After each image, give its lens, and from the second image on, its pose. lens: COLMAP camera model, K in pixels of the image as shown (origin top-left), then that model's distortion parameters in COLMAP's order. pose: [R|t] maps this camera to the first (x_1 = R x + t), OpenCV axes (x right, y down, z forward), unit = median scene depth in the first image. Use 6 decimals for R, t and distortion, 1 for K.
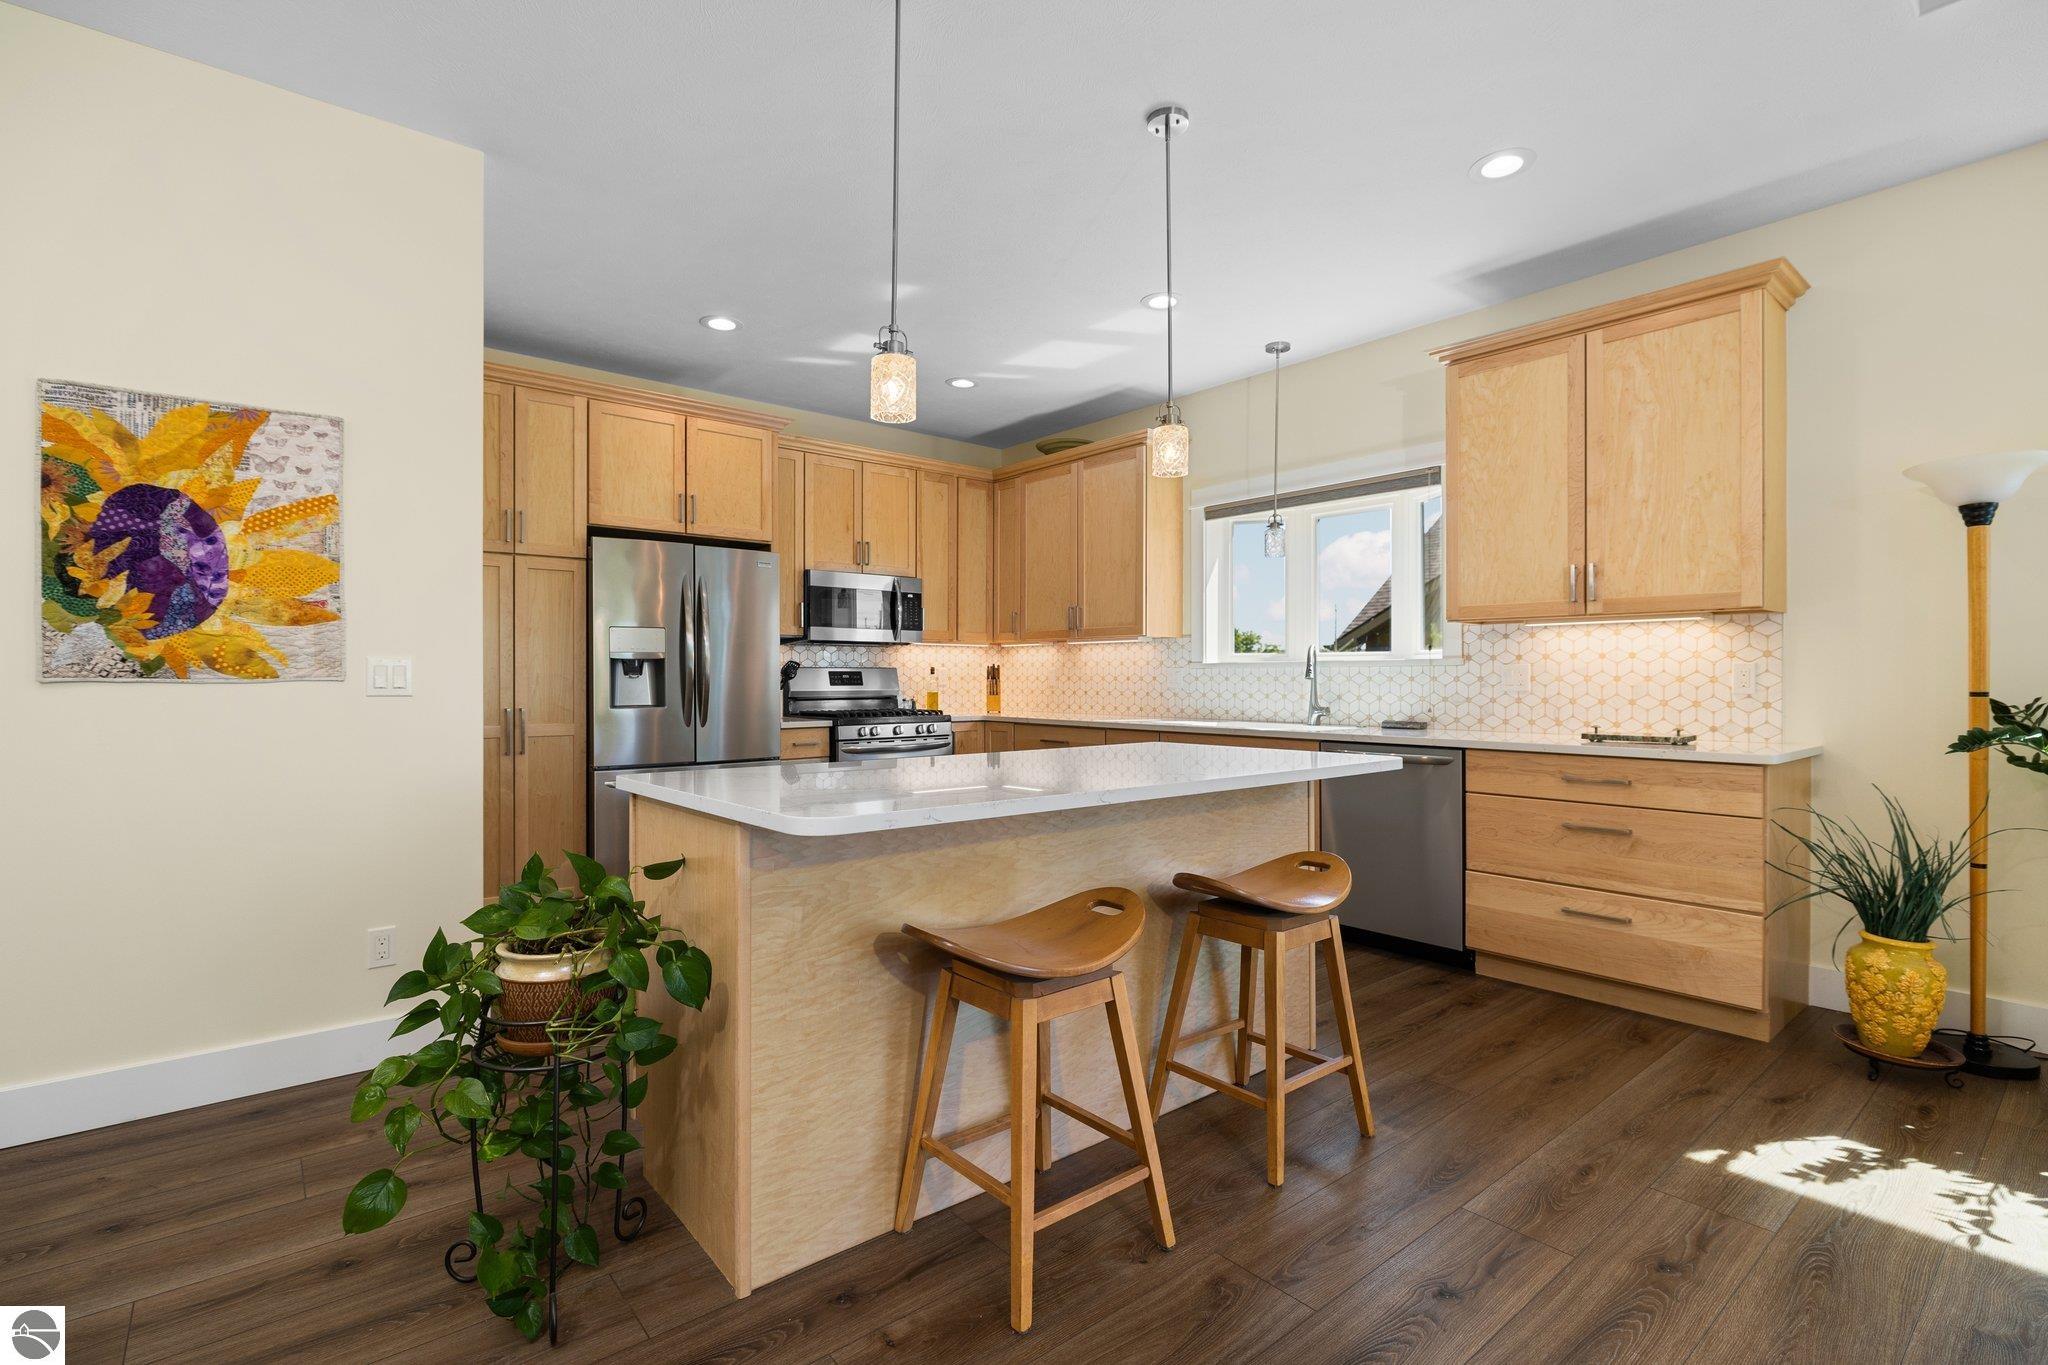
lens RADIAL K [[948.3, 0, 1018.4], [0, 948.3, 679.5], [0, 0, 1]] dist [-0.007918, 0.000667]
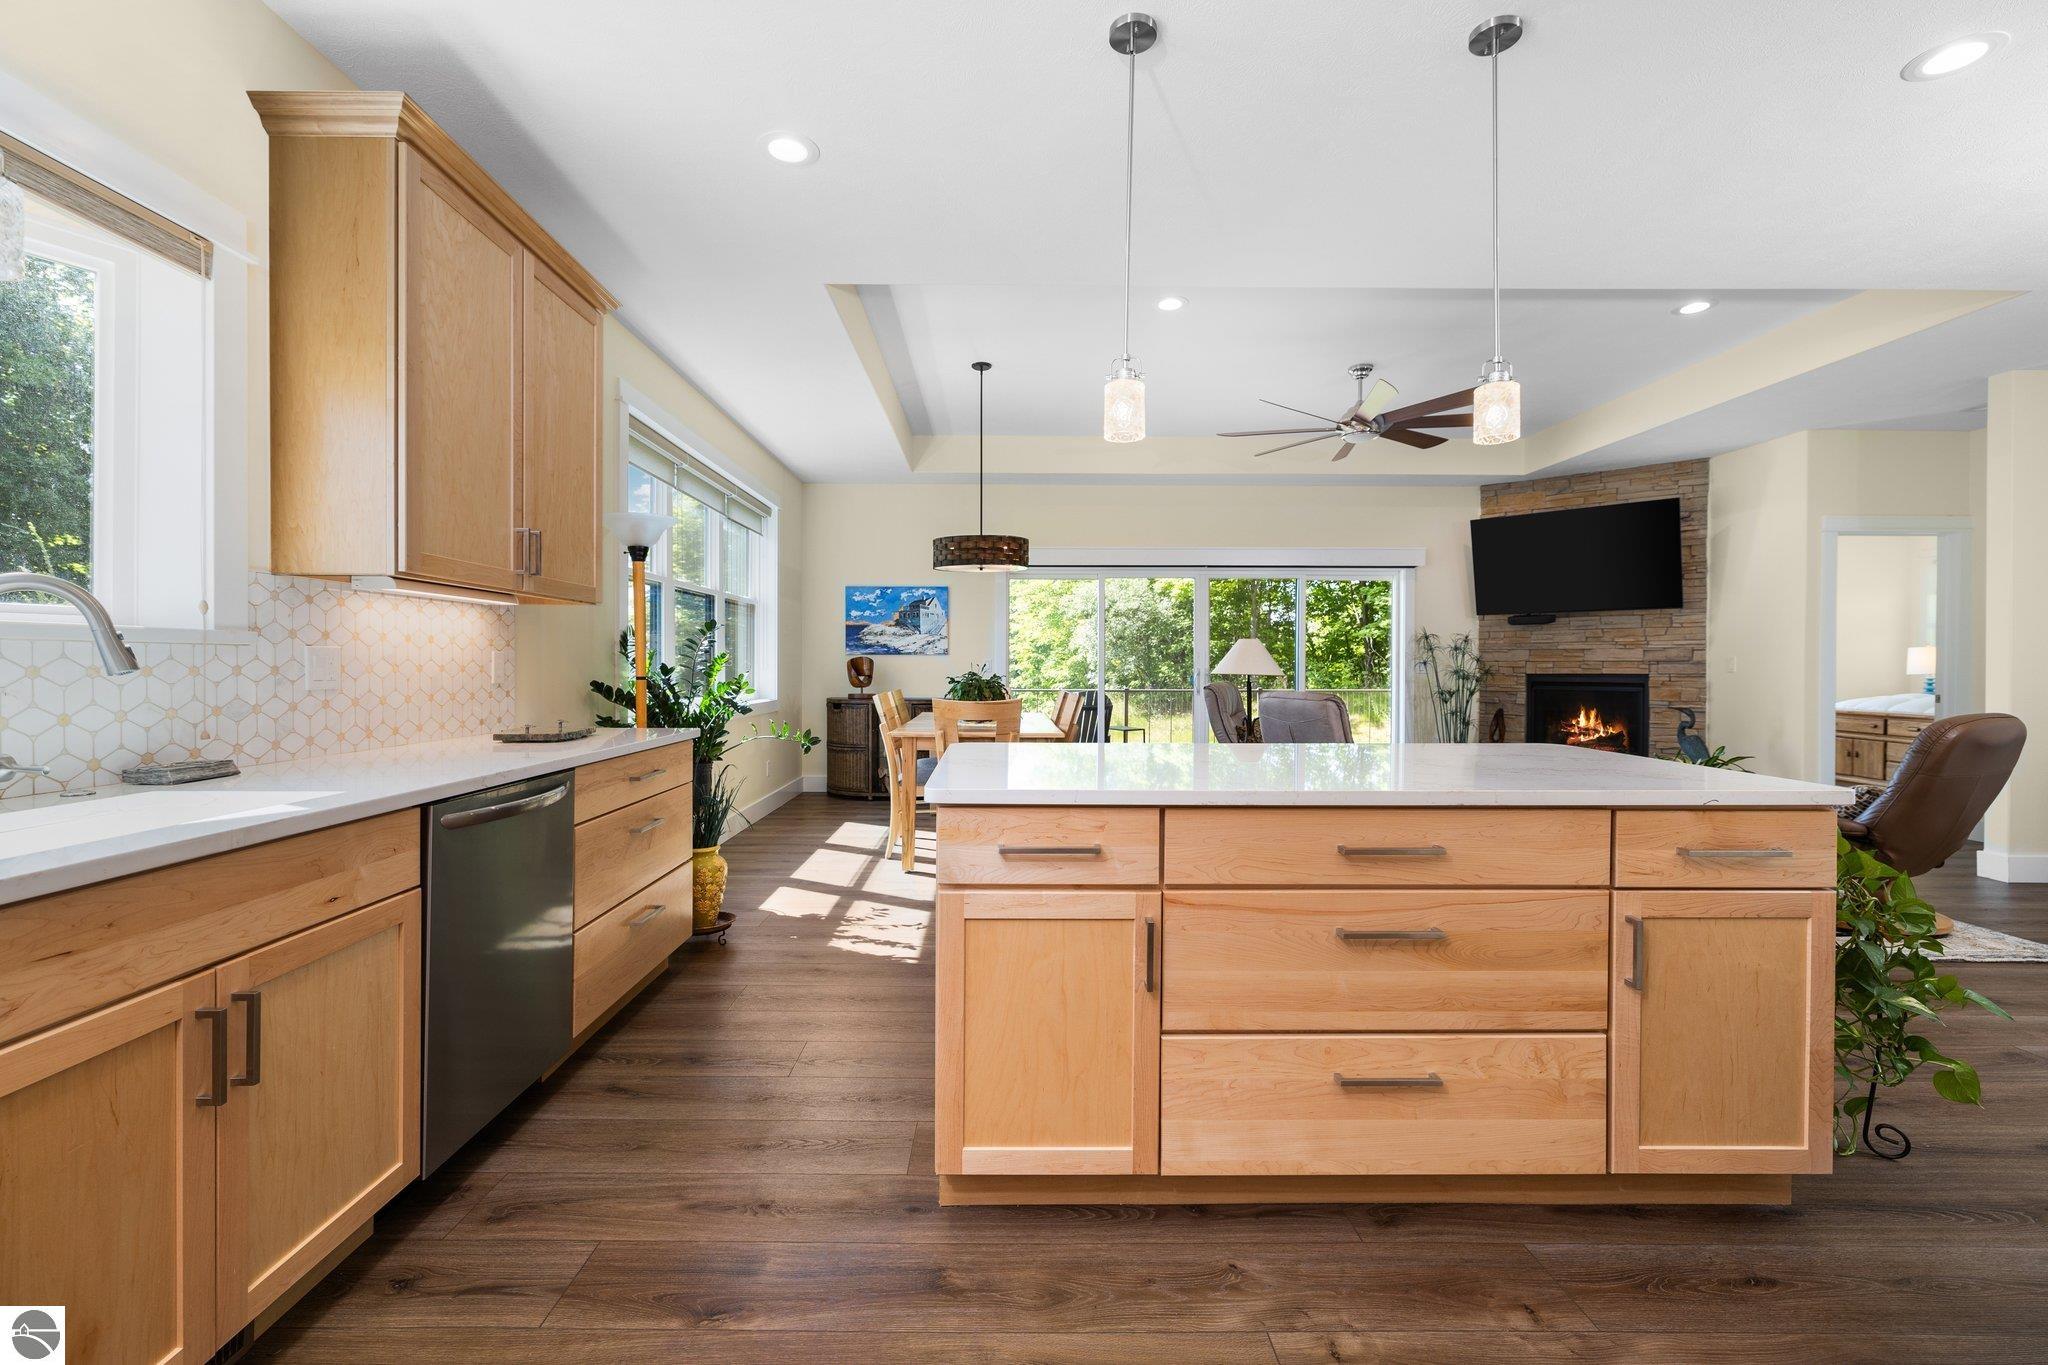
lens RADIAL K [[863.9, 0, 1006.8], [0, 863.9, 672.9], [0, 0, 1]] dist [0.000820, 0.000251]
pose [[-0.773809, -0.008895, 0.633357, -0.173825], [-0.002808, 0.999940, 0.010613, -0.005638], [-0.633413, 0.006434, -0.773787, 1.120673]]
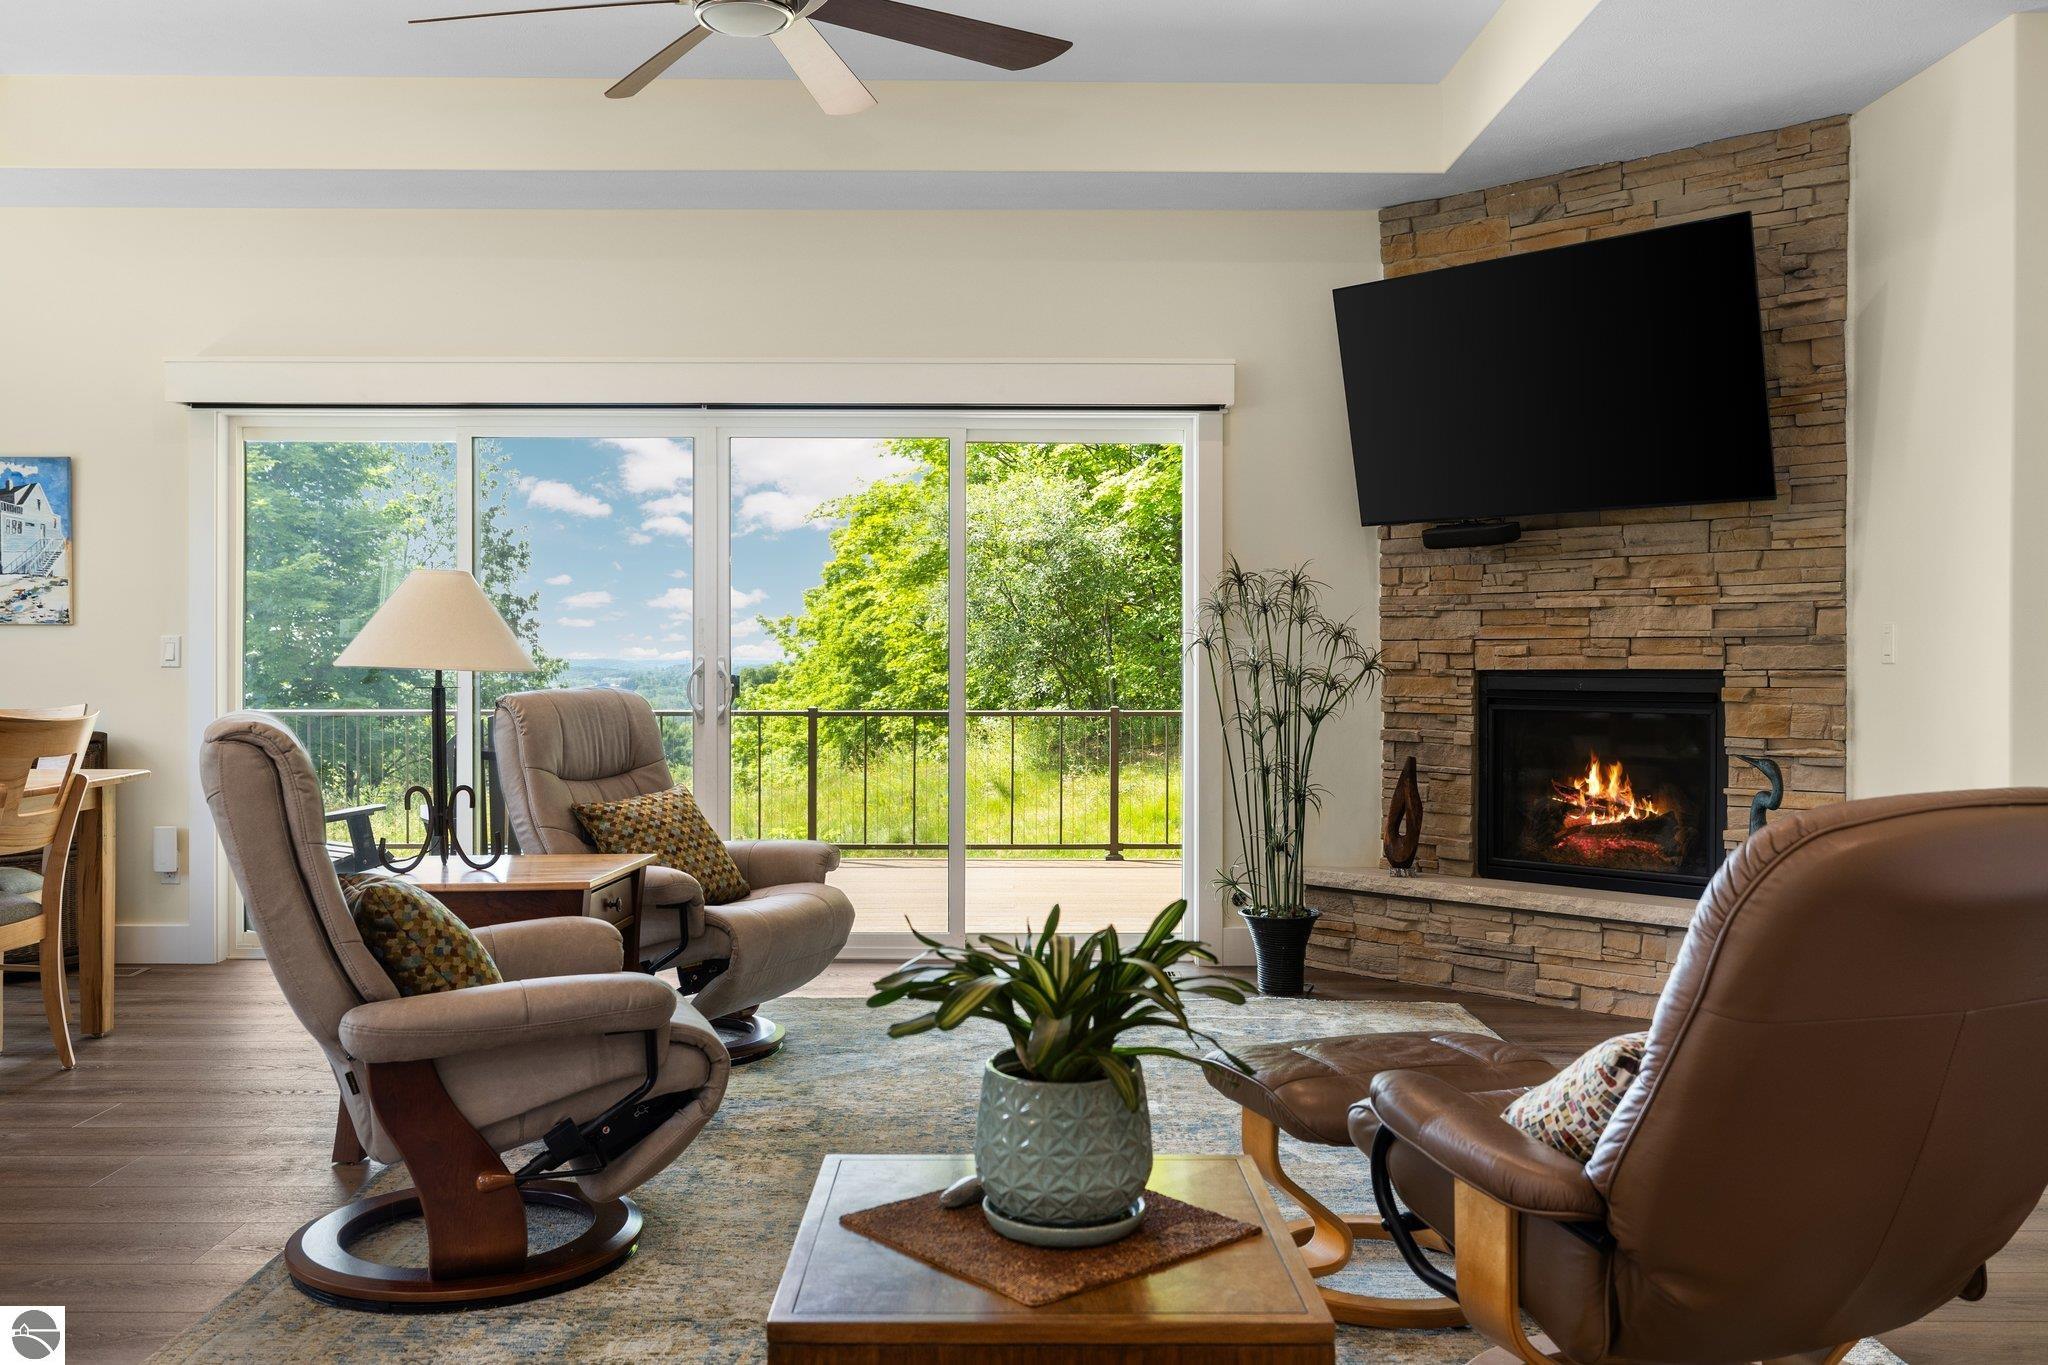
lens RADIAL K [[1690.5, 0, 998.5], [0, 1690.5, 664.6], [0, 0, 1]] dist [0.002993, 0.004082]
pose [[-0.773844, -0.002612, 0.633371, -0.462458], [-0.002449, 0.999996, 0.001133, 0.006466], [-0.633372, -0.000675, -0.773847, 0.387634]]
